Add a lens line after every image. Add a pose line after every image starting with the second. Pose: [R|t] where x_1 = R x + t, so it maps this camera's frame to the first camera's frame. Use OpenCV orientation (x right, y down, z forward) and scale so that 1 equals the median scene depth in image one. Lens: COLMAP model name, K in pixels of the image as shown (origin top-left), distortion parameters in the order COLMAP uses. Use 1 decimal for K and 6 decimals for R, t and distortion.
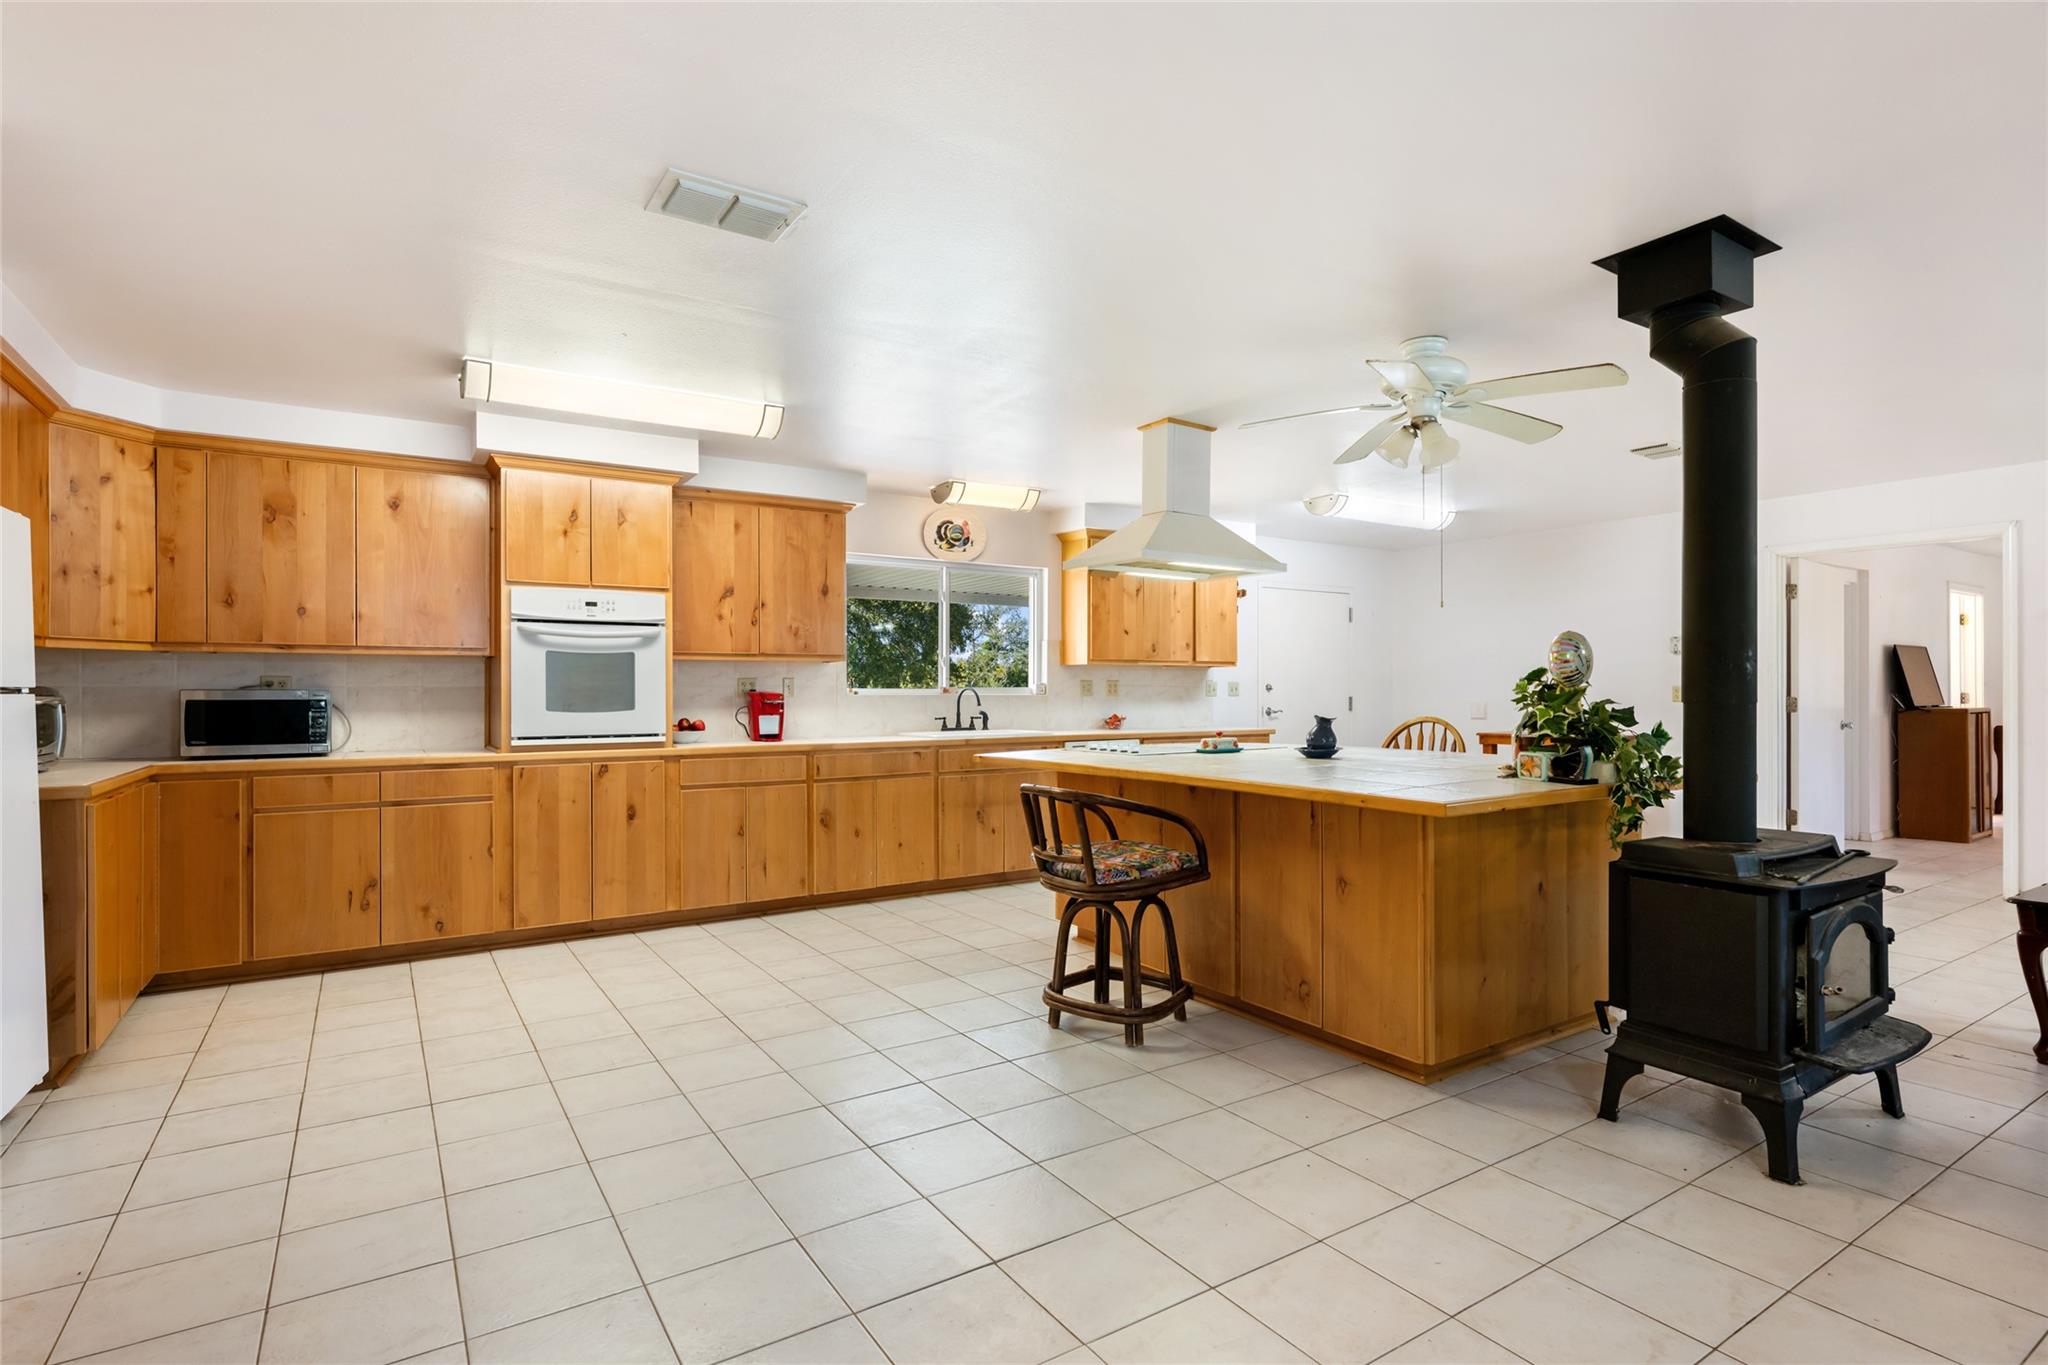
lens RADIAL K [[1005.8, 0, 1024.0], [0, 1005.8, 682.5], [0, 0, 1]] dist [-0.000203, -0.000026]
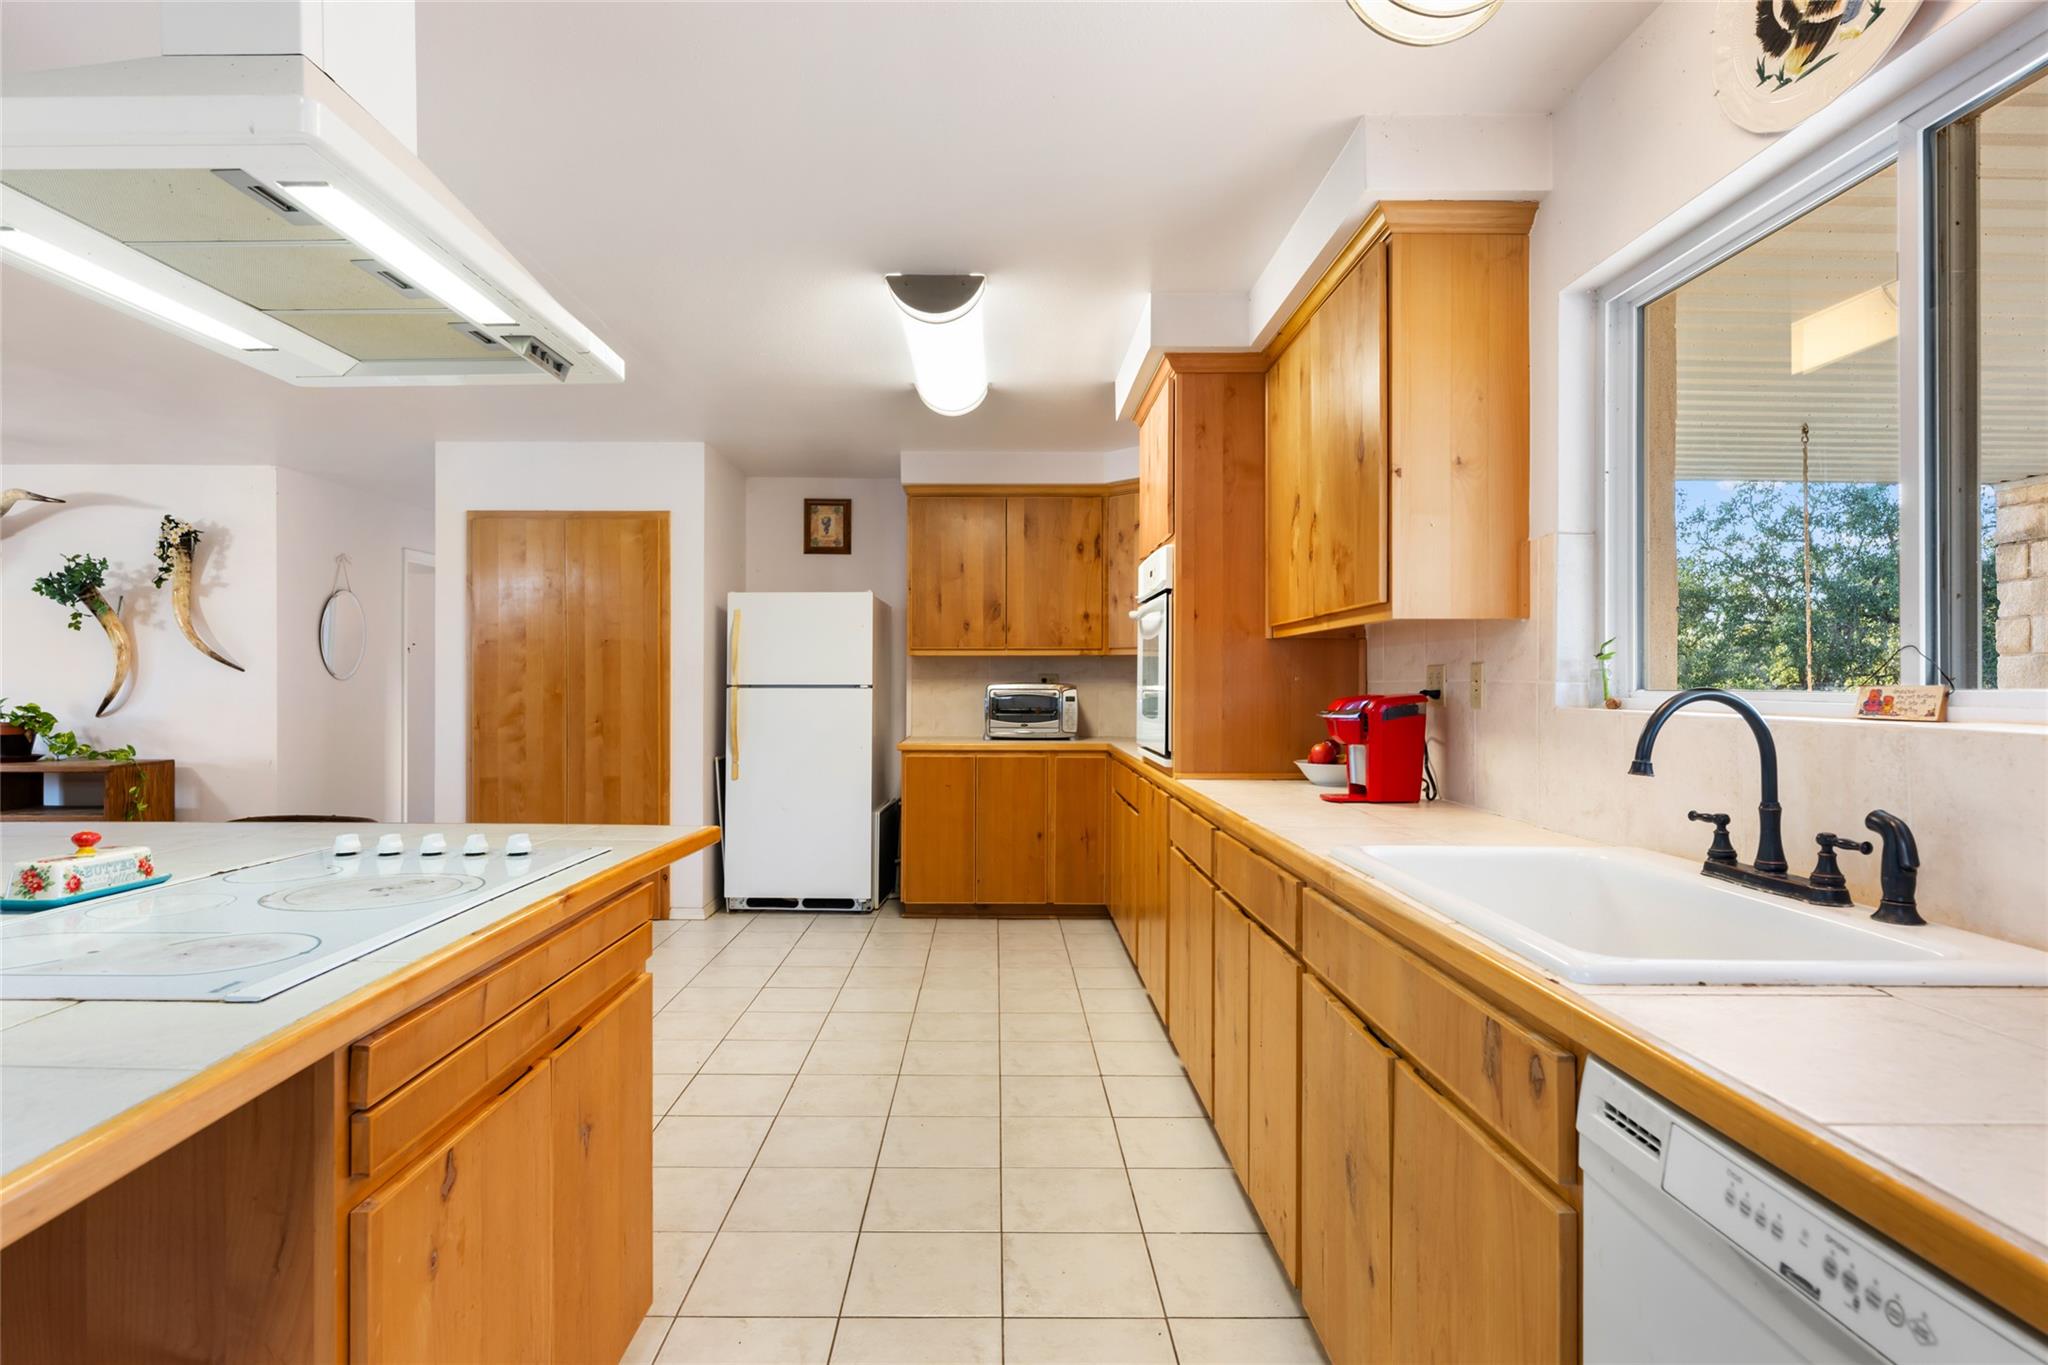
lens RADIAL K [[1103.0, 0, 1024.0], [0, 1103.0, 682.5], [0, 0, 1]] dist [-0.001483, -0.000223]
pose [[-0.524866, -0.000435, -0.851185, 0.222179], [0.003958, 0.999988, -0.002951, 0.003396], [0.851176, -0.004918, -0.524857, 0.982944]]
